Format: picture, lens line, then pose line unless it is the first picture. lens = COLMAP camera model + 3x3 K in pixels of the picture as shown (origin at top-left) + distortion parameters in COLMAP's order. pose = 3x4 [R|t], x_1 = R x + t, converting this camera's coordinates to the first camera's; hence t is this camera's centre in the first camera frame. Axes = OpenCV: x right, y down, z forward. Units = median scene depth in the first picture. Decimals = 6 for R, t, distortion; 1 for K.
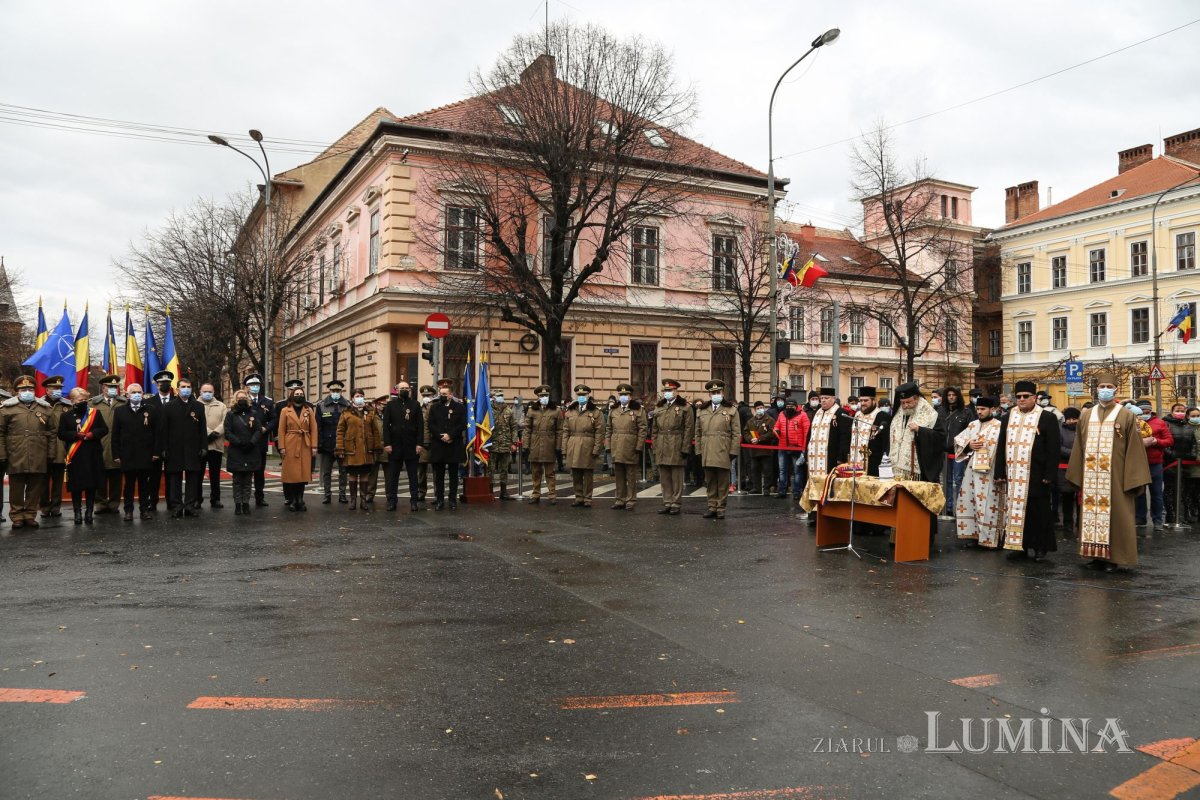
lens RADIAL K [[833.0, 0, 623.0], [0, 833.0, 383.1], [0, 0, 1]] dist [-0.086989, 0.036489]
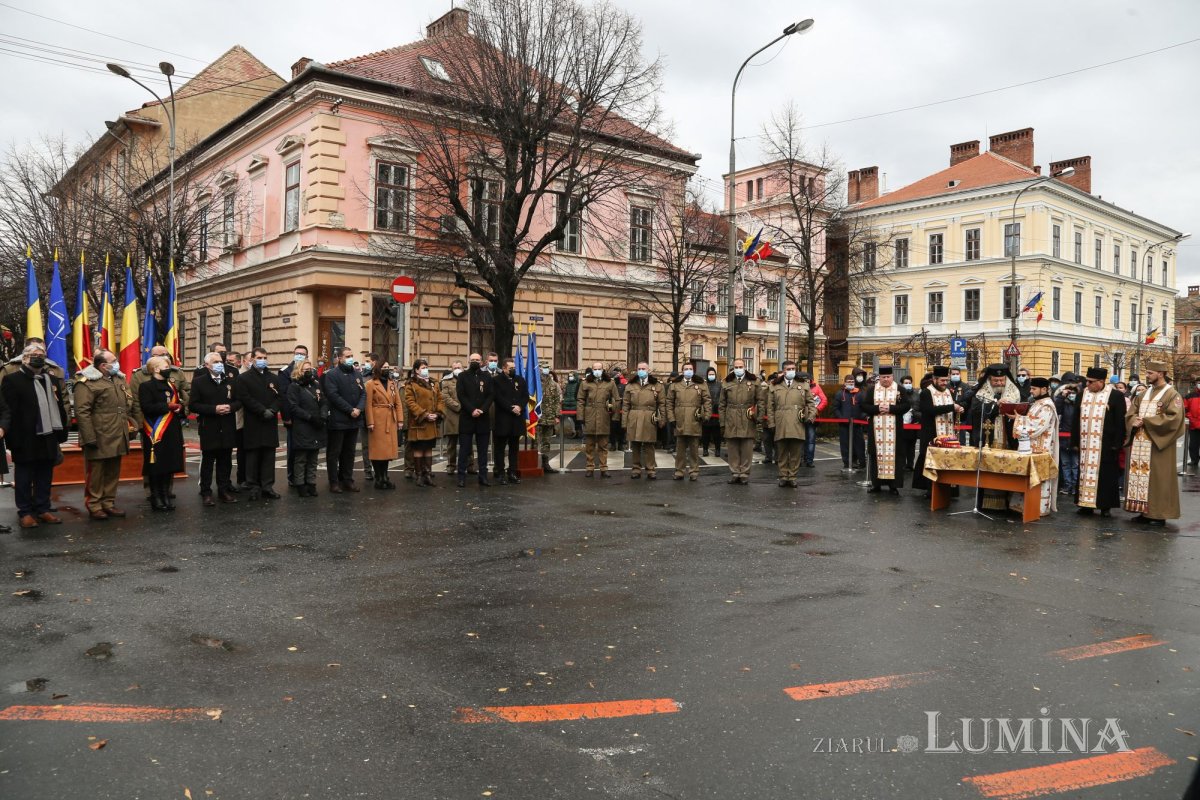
lens RADIAL K [[833.0, 0, 594.1], [0, 833.0, 385.1], [0, 0, 1]] dist [-0.086989, 0.036489]
pose [[0.975237, 0.005770, 0.221087, -0.175660], [-0.016086, 0.998863, 0.044886, -0.005080], [-0.220576, -0.047331, 0.974221, 0.013987]]
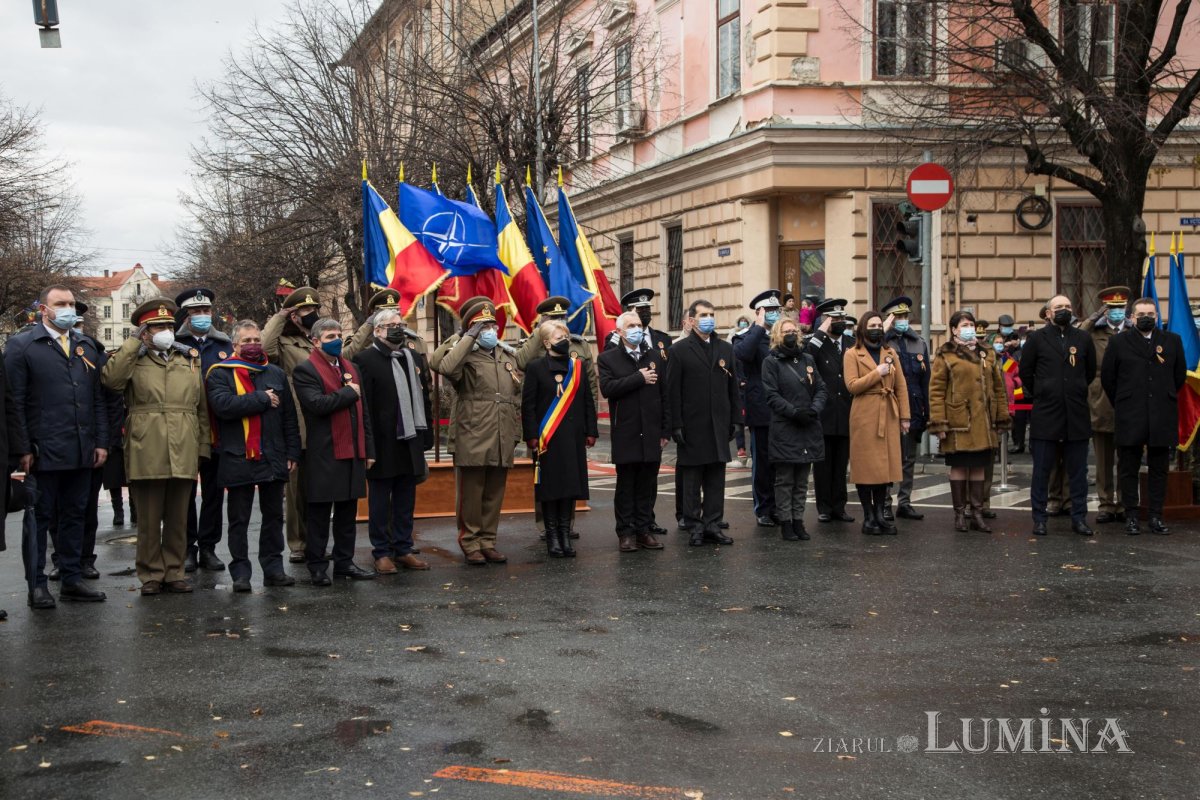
lens RADIAL K [[1583.2, 0, 587.5], [0, 1583.2, 393.9], [0, 0, 1]] dist [0.135255, 0.000000]
pose [[0.977284, -0.012131, -0.211588, -0.177804], [0.026087, 0.997654, 0.063290, -0.006249], [0.210324, -0.067372, 0.975308, -0.043734]]
